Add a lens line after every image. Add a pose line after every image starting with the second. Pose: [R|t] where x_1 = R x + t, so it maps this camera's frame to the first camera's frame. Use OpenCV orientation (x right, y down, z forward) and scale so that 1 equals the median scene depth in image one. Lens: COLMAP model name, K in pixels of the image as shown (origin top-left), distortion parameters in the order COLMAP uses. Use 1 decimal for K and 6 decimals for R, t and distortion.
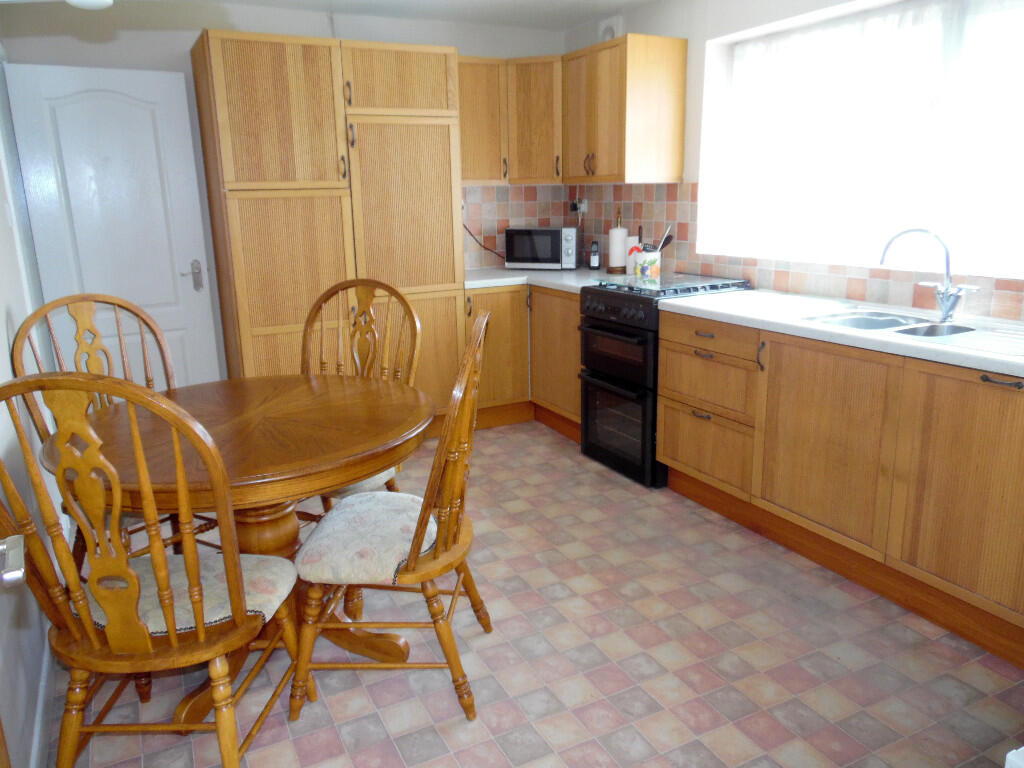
lens RADIAL K [[764.9, 0, 516.7], [0, 764.9, 376.3], [0, 0, 1]] dist [-0.040855, 0.062160]
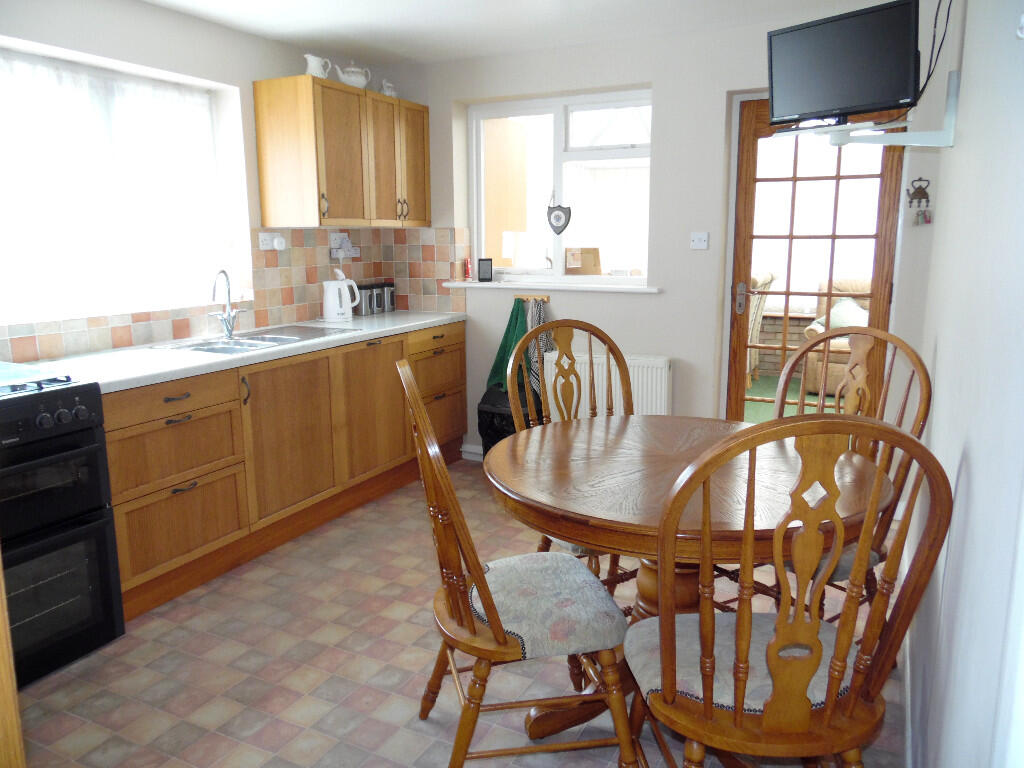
lens RADIAL K [[764.9, 0, 516.7], [0, 764.9, 376.3], [0, 0, 1]] dist [-0.040855, 0.062160]
pose [[-0.581998, -0.123351, 0.803780, -0.688960], [0.205536, 0.934022, 0.292162, -0.253844], [-0.786787, 0.335243, -0.518246, 1.131431]]
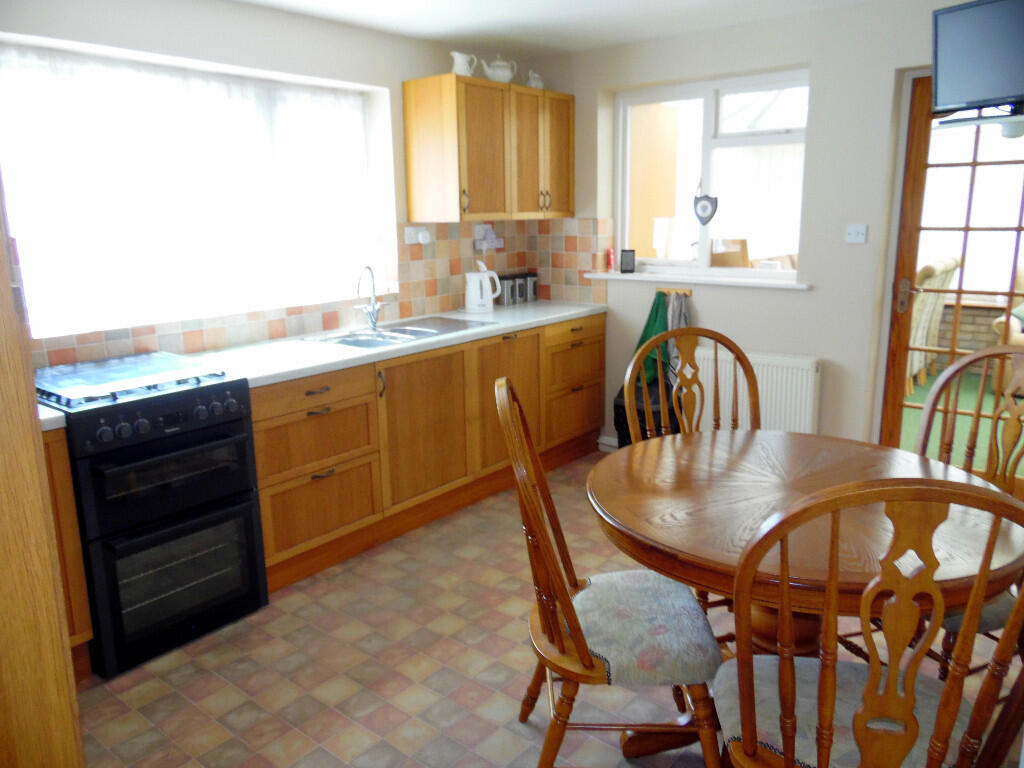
lens RADIAL K [[764.9, 0, 516.7], [0, 764.9, 376.3], [0, 0, 1]] dist [-0.040855, 0.062160]
pose [[-0.394975, -0.168759, 0.903059, -0.706135], [0.236239, 0.931271, 0.277356, -0.275884], [-0.887798, 0.322886, -0.327961, 1.078197]]
